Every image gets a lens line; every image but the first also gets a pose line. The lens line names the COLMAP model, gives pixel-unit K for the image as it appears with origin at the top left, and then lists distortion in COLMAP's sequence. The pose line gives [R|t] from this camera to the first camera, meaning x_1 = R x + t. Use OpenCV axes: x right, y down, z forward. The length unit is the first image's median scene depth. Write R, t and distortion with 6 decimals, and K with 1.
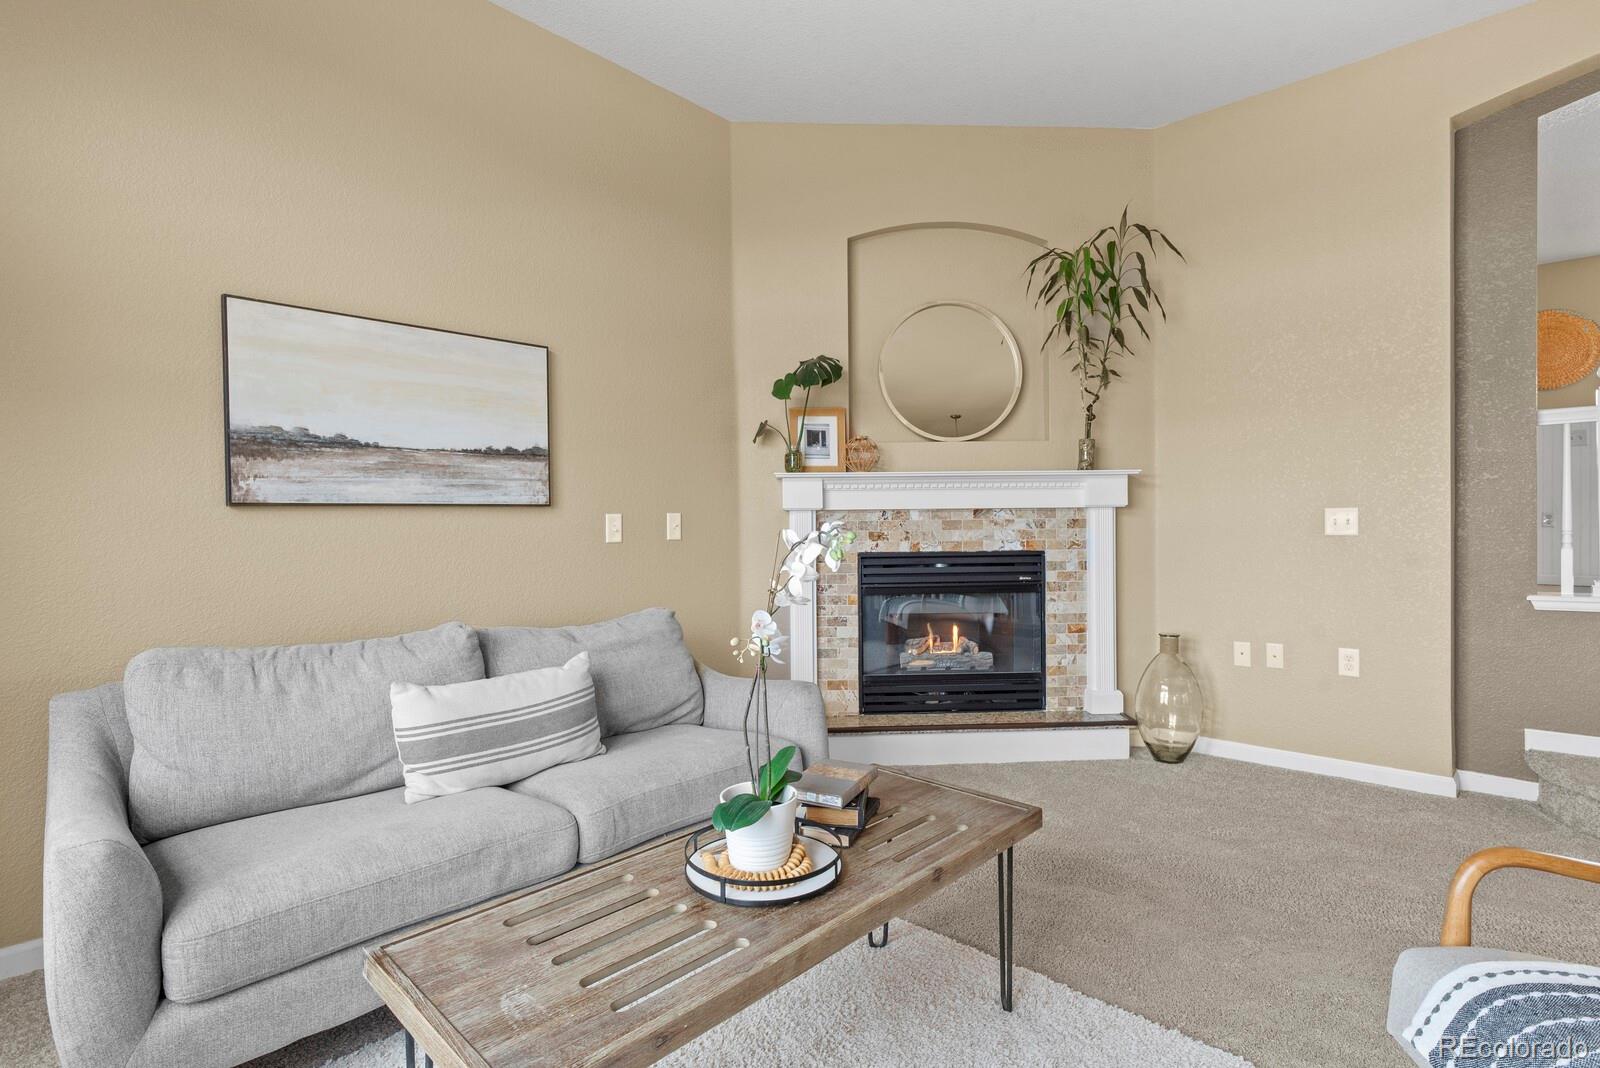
lens RADIAL K [[770.6, 0, 826.7], [0, 770.6, 524.6], [0, 0, 1]] dist [-0.001458, 0.001143]
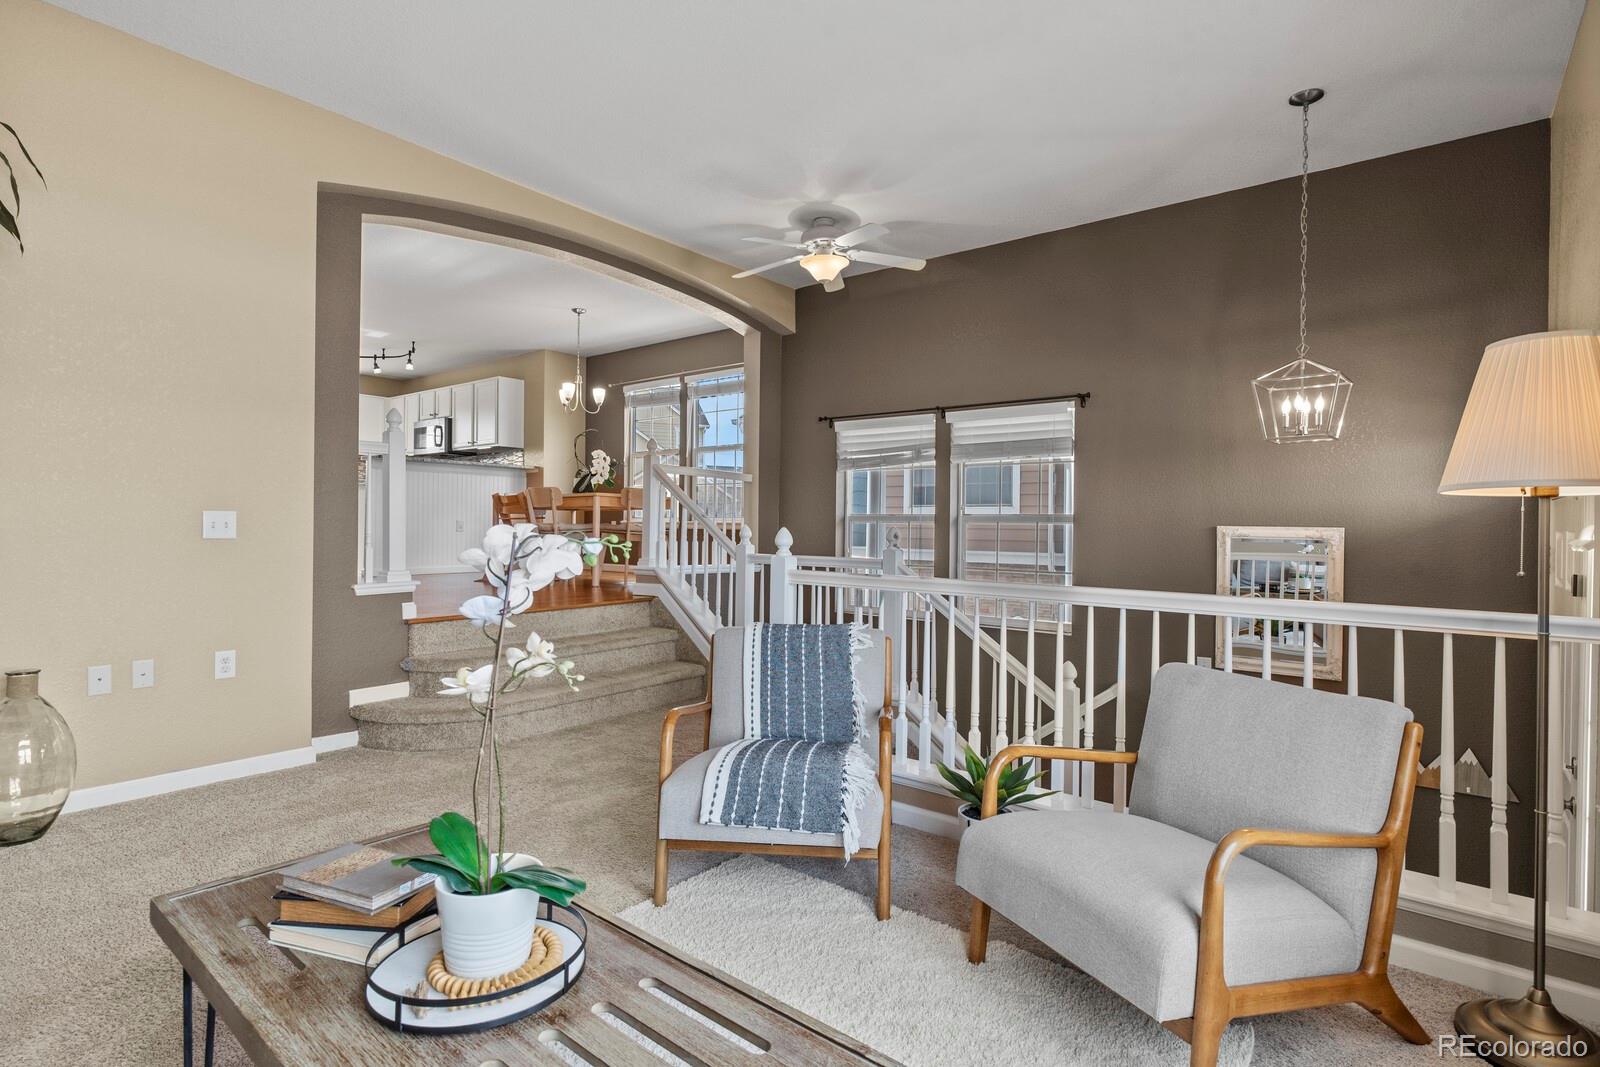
lens RADIAL K [[770.6, 0, 795.7], [0, 770.6, 526.7], [0, 0, 1]] dist [-0.001458, 0.001143]
pose [[-0.059945, 0.012332, 0.998126, -0.345552], [-0.015188, 0.999797, -0.013265, 0.000547], [-0.998086, -0.015955, -0.059745, 0.294598]]
